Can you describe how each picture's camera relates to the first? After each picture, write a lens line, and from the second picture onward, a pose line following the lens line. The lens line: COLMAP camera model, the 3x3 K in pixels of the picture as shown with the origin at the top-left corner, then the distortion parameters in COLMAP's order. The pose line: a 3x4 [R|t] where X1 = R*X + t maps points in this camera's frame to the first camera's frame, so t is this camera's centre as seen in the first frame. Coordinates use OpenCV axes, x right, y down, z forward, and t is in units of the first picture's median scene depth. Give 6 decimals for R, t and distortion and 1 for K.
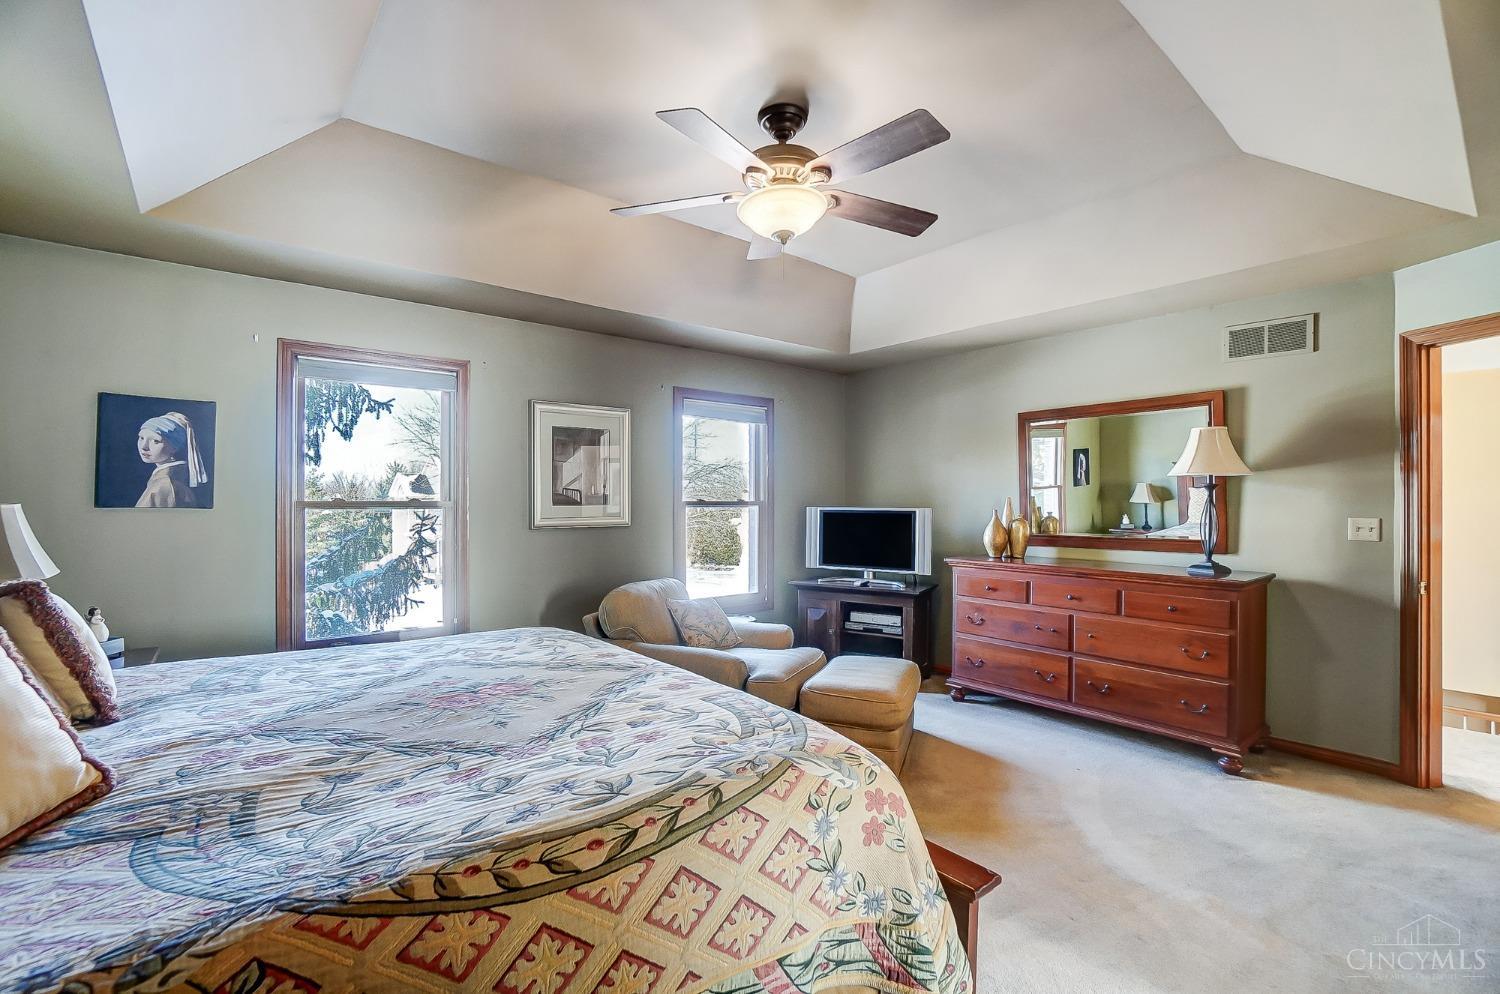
lens RADIAL K [[667.1, 0, 745.6], [0, 667.1, 498.9], [0, 0, 1]] dist [-0.060805, 0.022175]
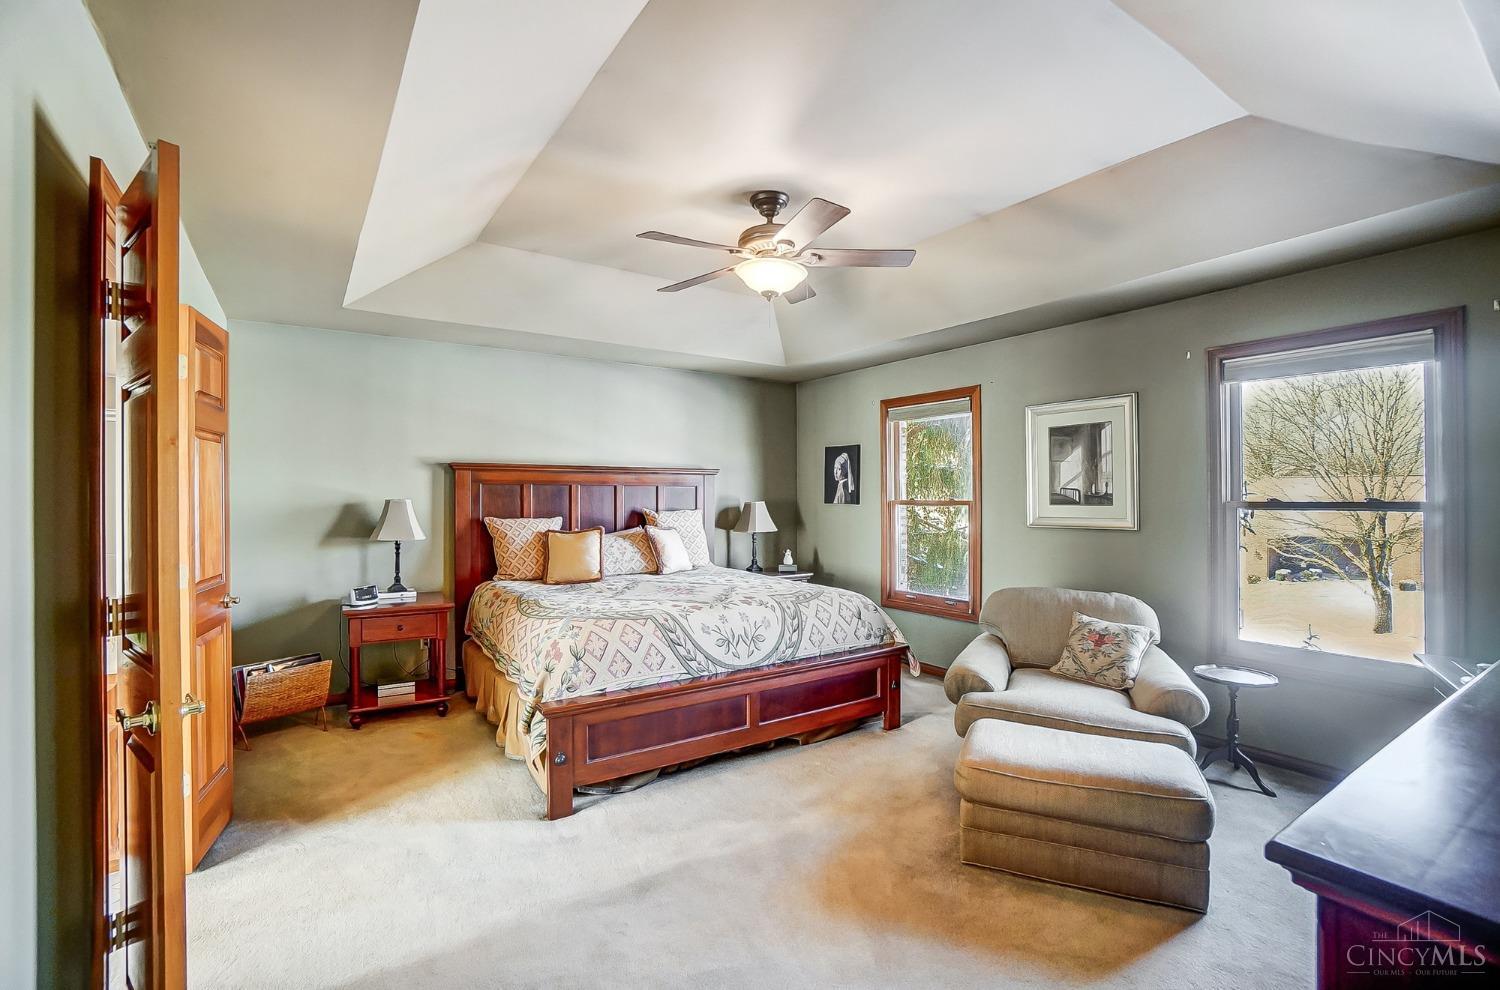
lens RADIAL K [[667.1, 0, 745.6], [0, 667.1, 496.9], [0, 0, 1]] dist [-0.060805, 0.022175]
pose [[-0.093814, -0.002771, -0.995586, 0.770190], [0.001541, 0.999995, -0.002929, -0.000686], [0.995589, -0.001809, -0.093810, 0.640406]]
